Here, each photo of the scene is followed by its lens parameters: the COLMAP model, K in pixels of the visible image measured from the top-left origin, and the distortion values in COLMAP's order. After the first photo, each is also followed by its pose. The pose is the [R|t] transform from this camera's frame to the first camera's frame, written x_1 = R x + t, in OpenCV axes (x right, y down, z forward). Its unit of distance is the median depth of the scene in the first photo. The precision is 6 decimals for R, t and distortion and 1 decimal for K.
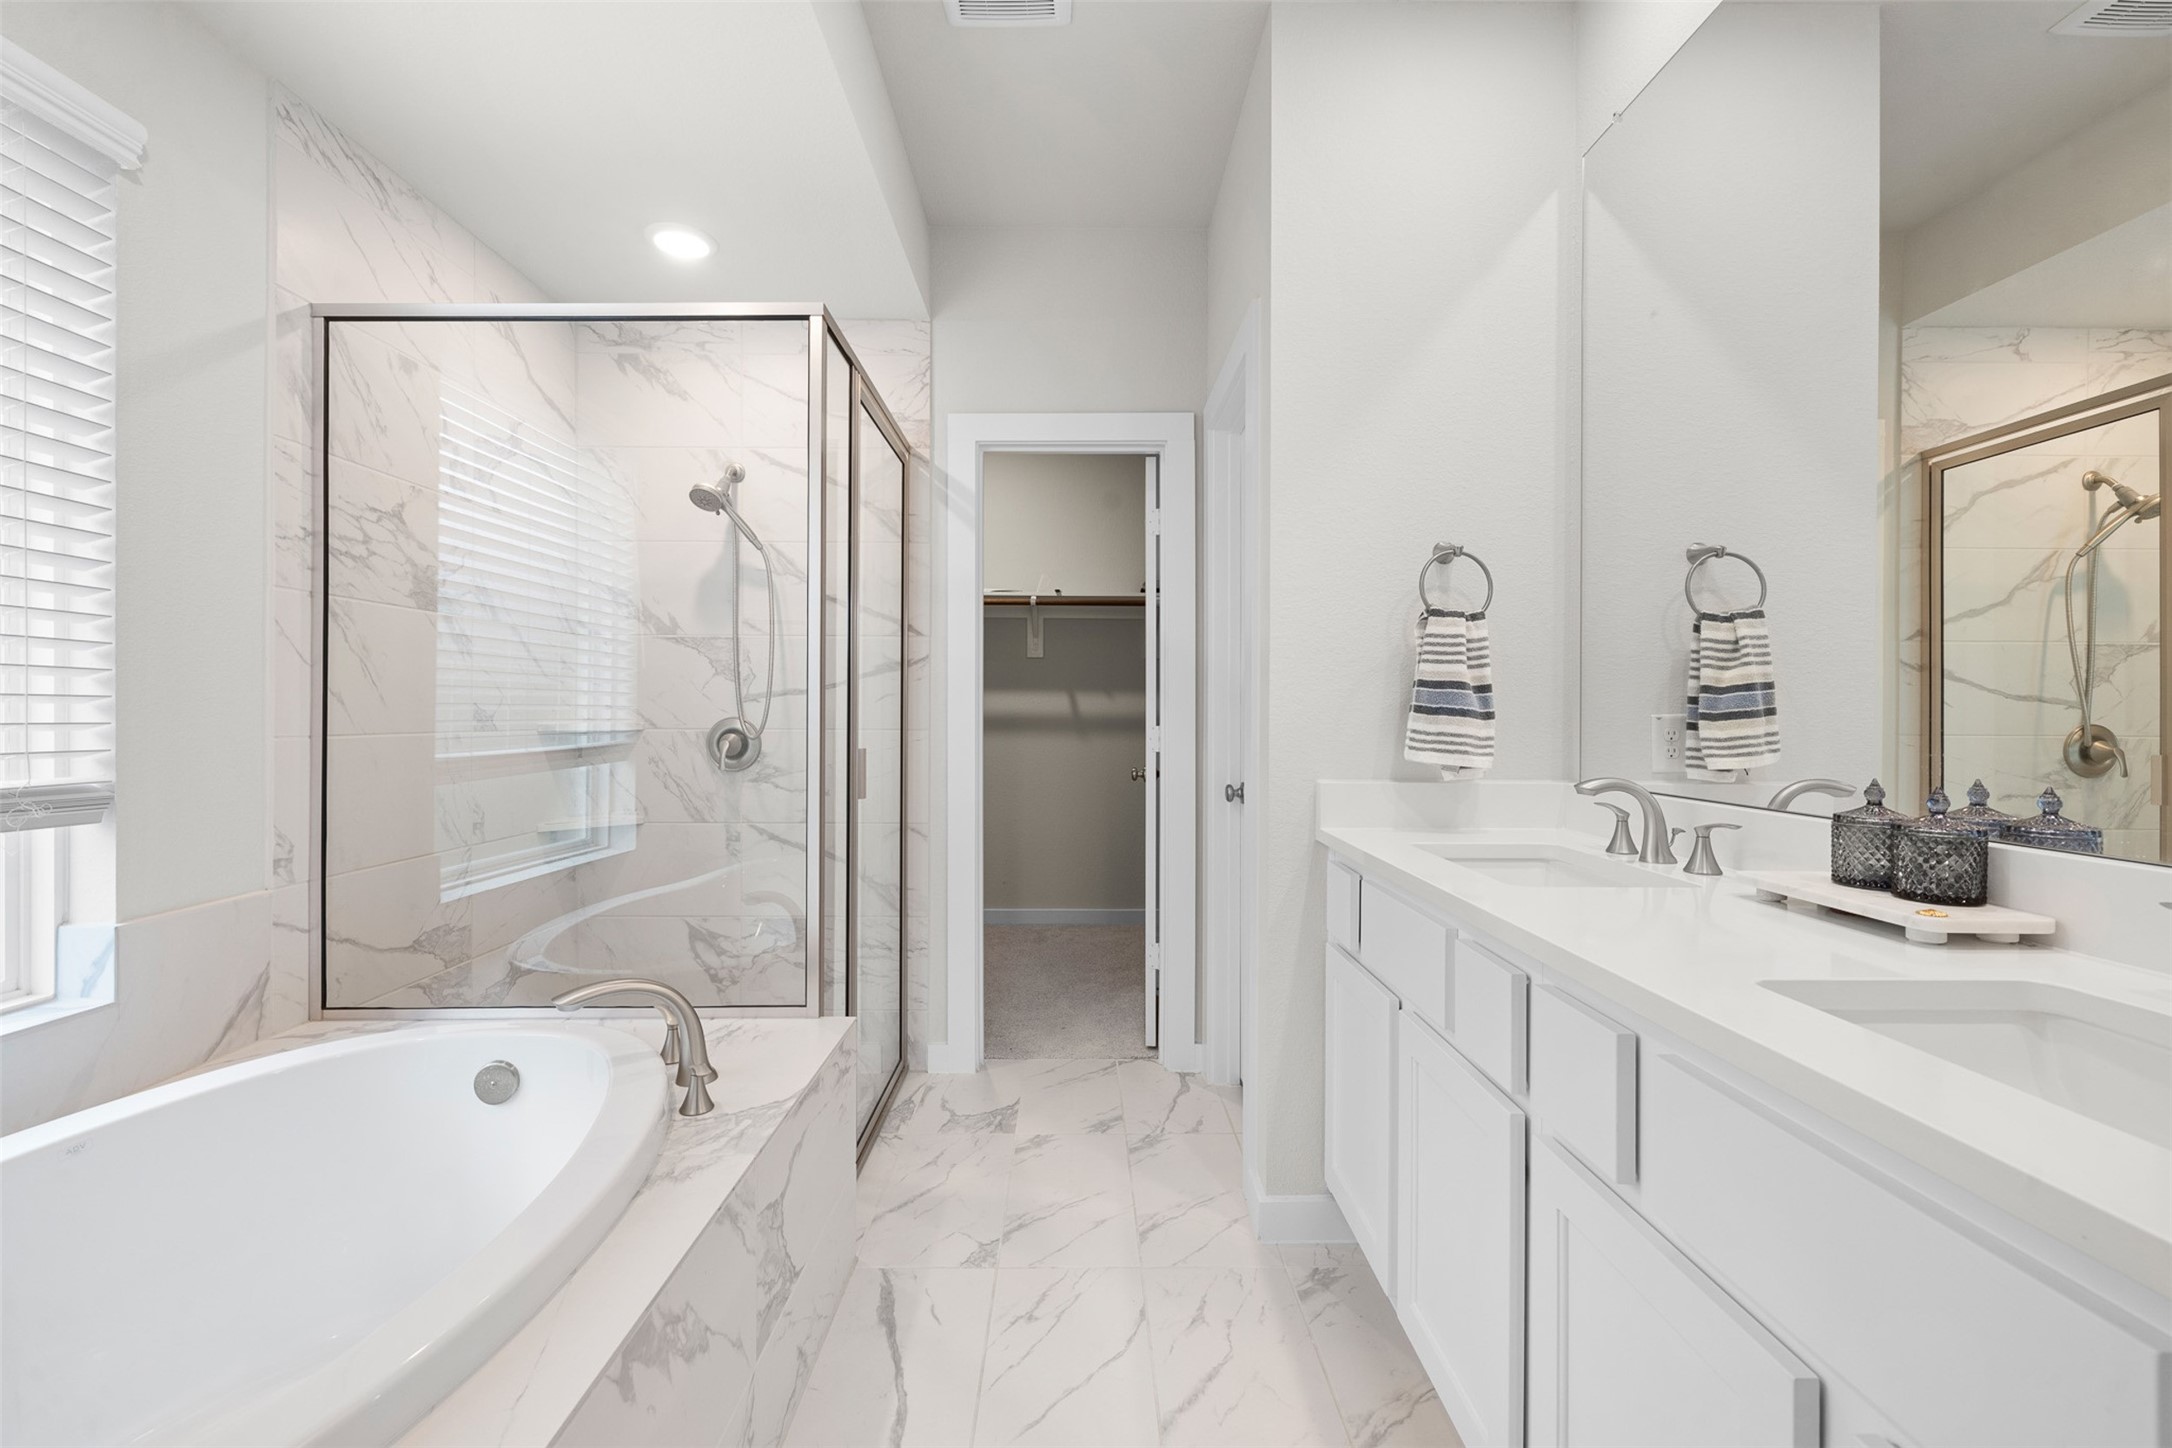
lens RADIAL K [[917.9, 0, 1088.4], [0, 917.9, 721.4], [0, 0, 1]] dist [-0.000772, 0.000522]
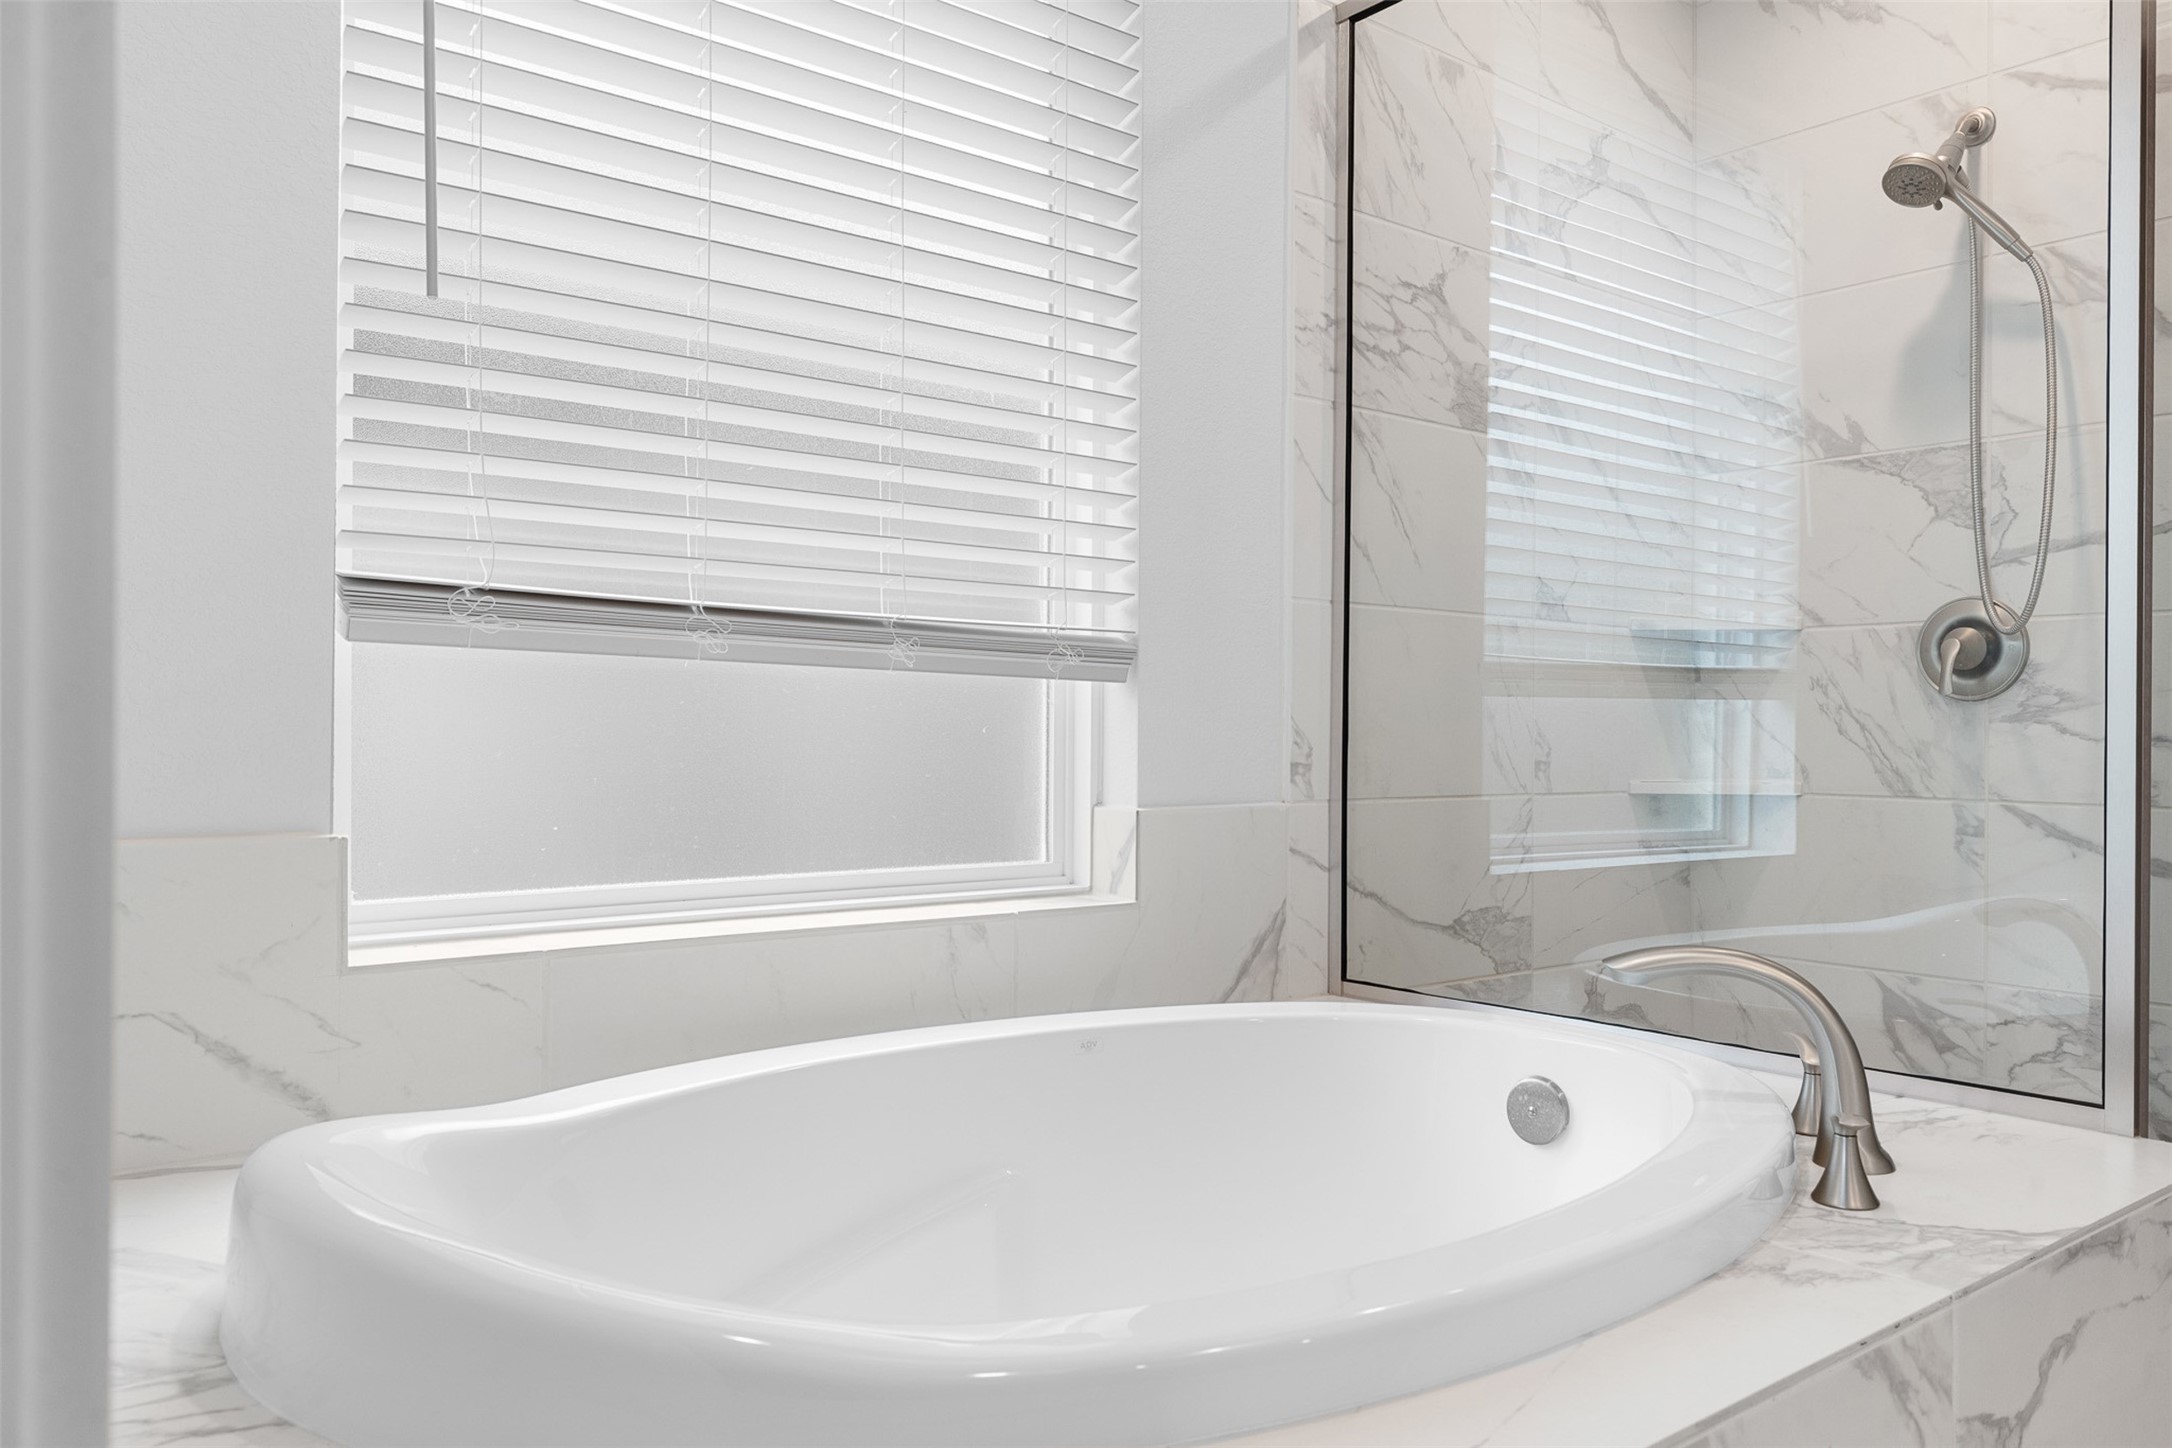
lens RADIAL K [[1562.6, 0, 1072.4], [0, 1562.6, 718.8], [0, 0, 1]] dist [0.008252, -0.001946]
pose [[0.612323, -0.002712, -0.790603, 0.008495], [-0.010219, 0.999883, -0.011345, 0.114792], [0.790541, 0.015025, 0.612224, 0.069691]]
